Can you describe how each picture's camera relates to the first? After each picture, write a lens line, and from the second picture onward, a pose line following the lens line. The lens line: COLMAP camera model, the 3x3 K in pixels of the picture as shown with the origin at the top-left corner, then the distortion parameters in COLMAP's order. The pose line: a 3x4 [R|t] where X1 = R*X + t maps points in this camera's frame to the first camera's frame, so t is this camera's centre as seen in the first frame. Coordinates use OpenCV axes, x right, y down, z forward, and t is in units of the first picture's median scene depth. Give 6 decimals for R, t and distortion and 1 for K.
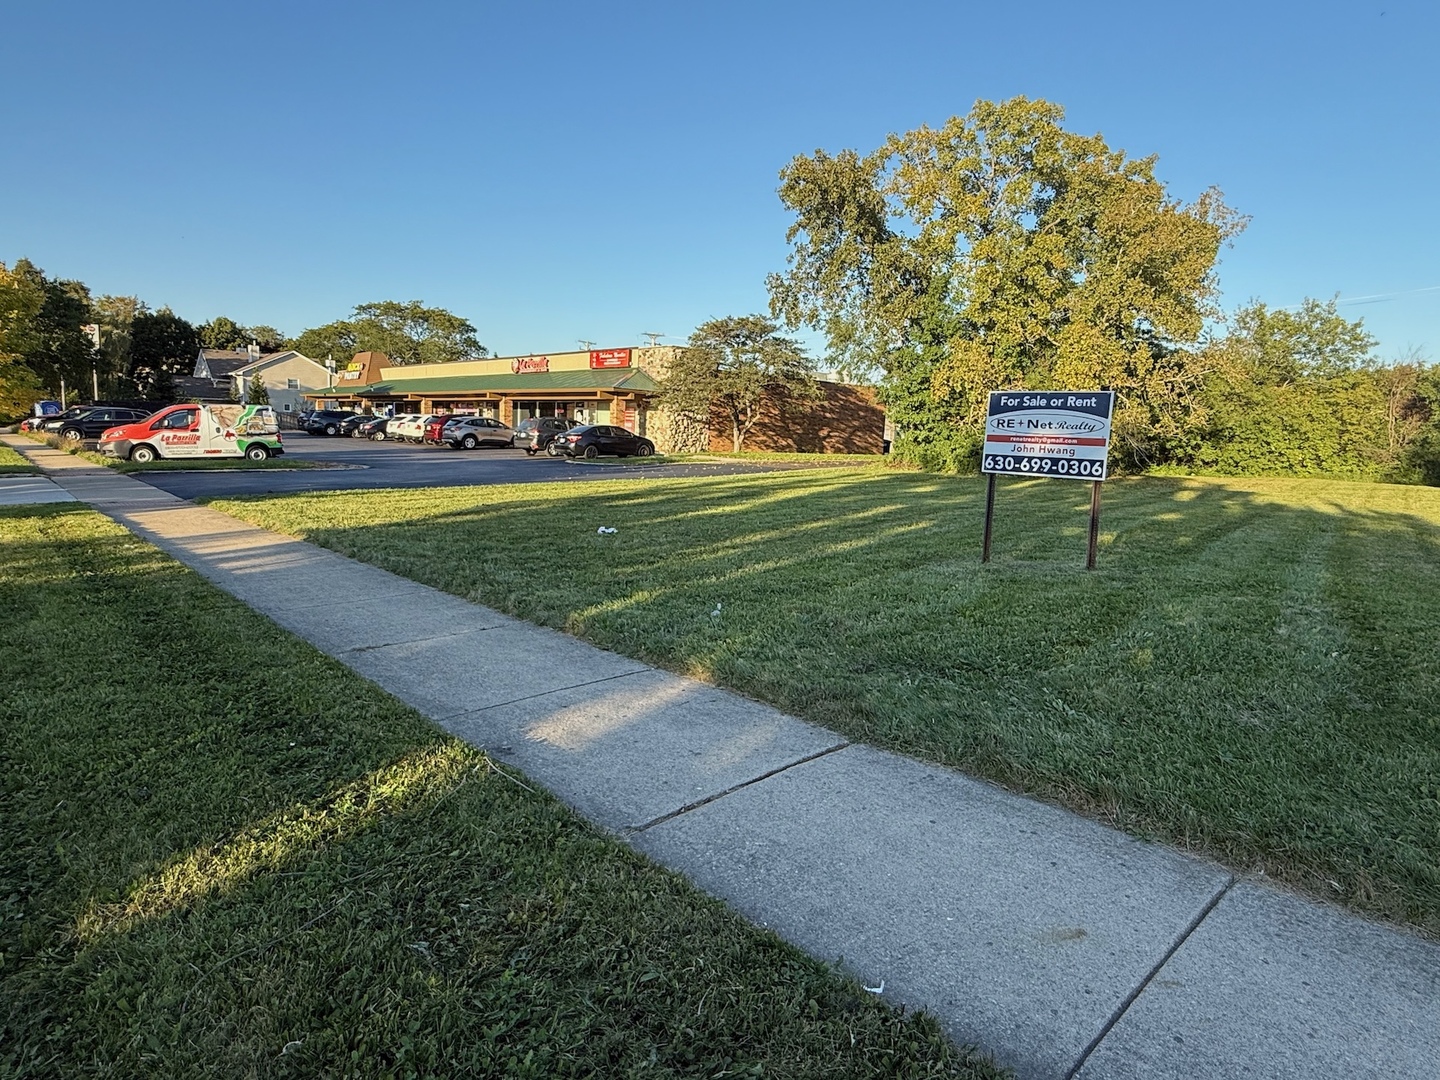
lens RADIAL K [[833.1, 0, 718.7], [0, 833.1, 540.4], [0, 0, 1]] dist [0.003307, 0.004209]
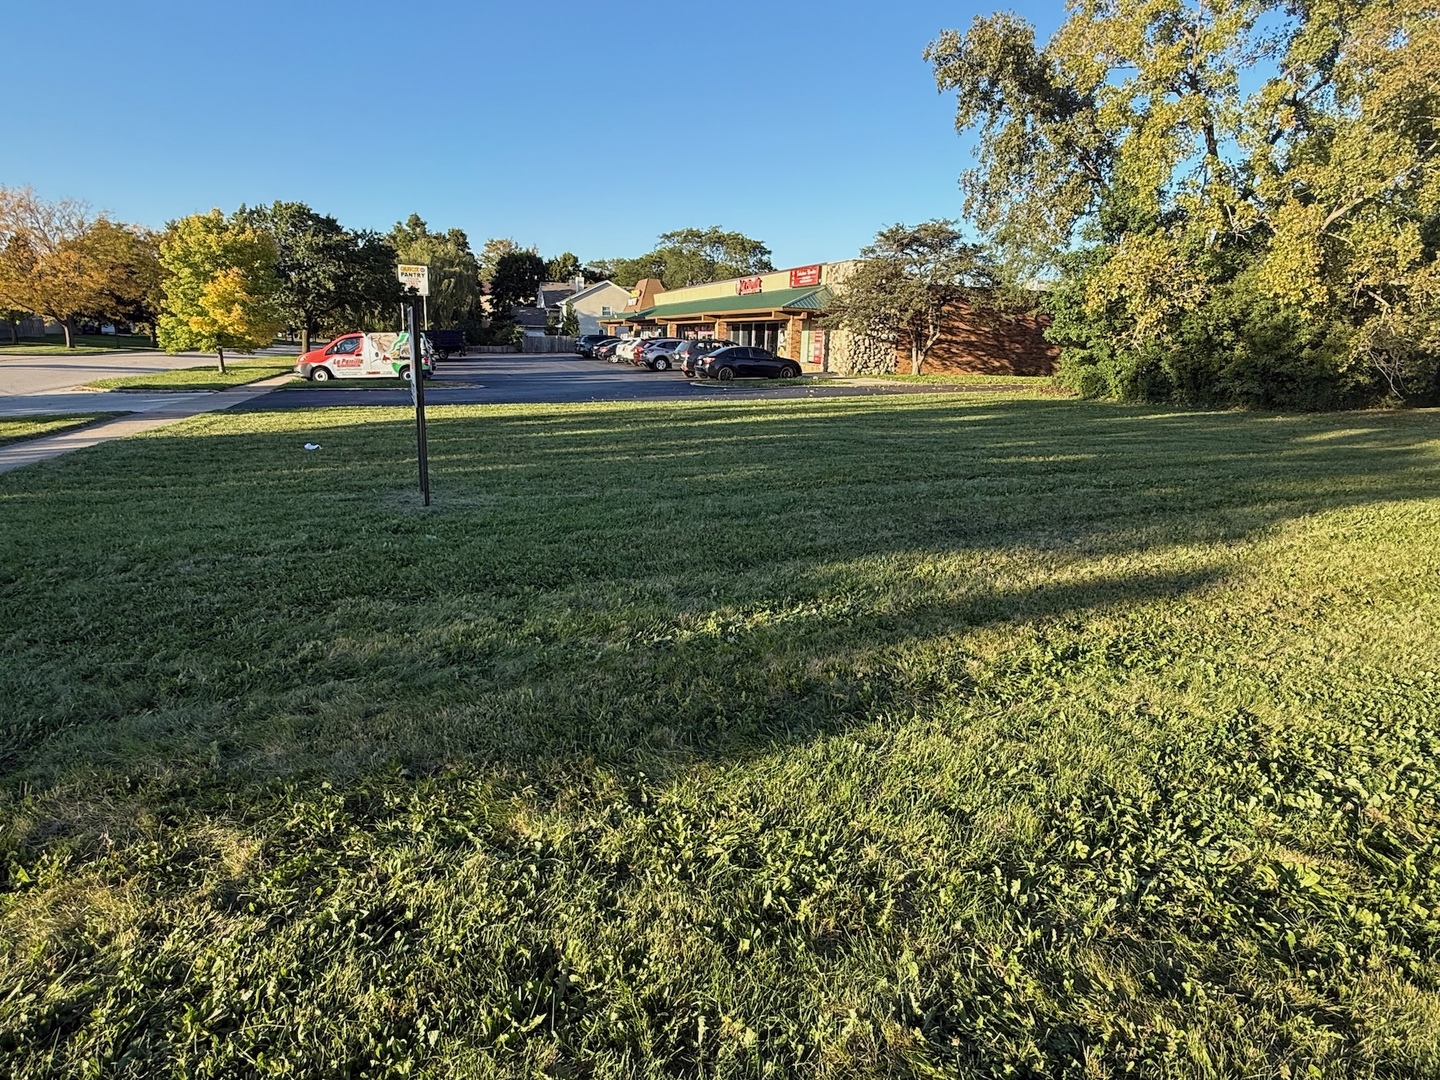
lens RADIAL K [[833.1, 0, 717.4], [0, 833.1, 543.8], [0, 0, 1]] dist [0.003307, 0.004209]
pose [[0.916112, 0.081923, -0.392463, 0.203817], [-0.044044, 0.993541, 0.104581, -0.005812], [0.398495, -0.078522, 0.913803, 0.050621]]
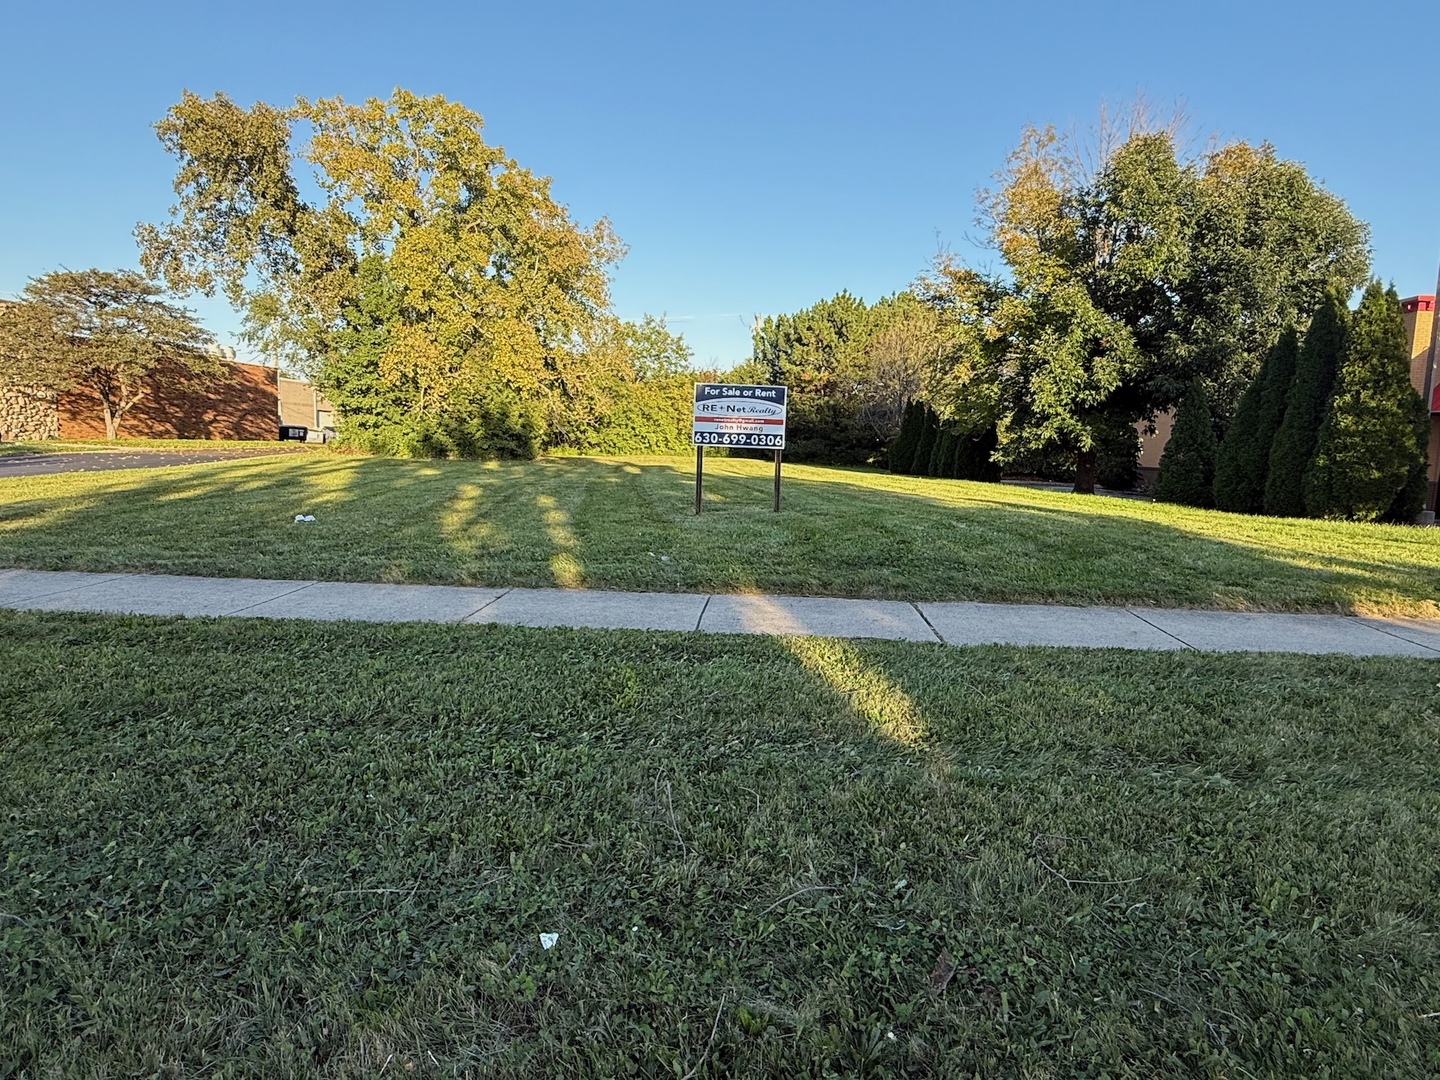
lens RADIAL K [[833.1, 0, 720.3], [0, 833.1, 534.9], [0, 0, 1]] dist [0.003307, 0.004209]
pose [[0.727307, -0.087690, 0.680687, -0.111627], [0.081475, 0.995822, 0.041232, 0.001342], [-0.681459, 0.025471, 0.731413, 0.006029]]
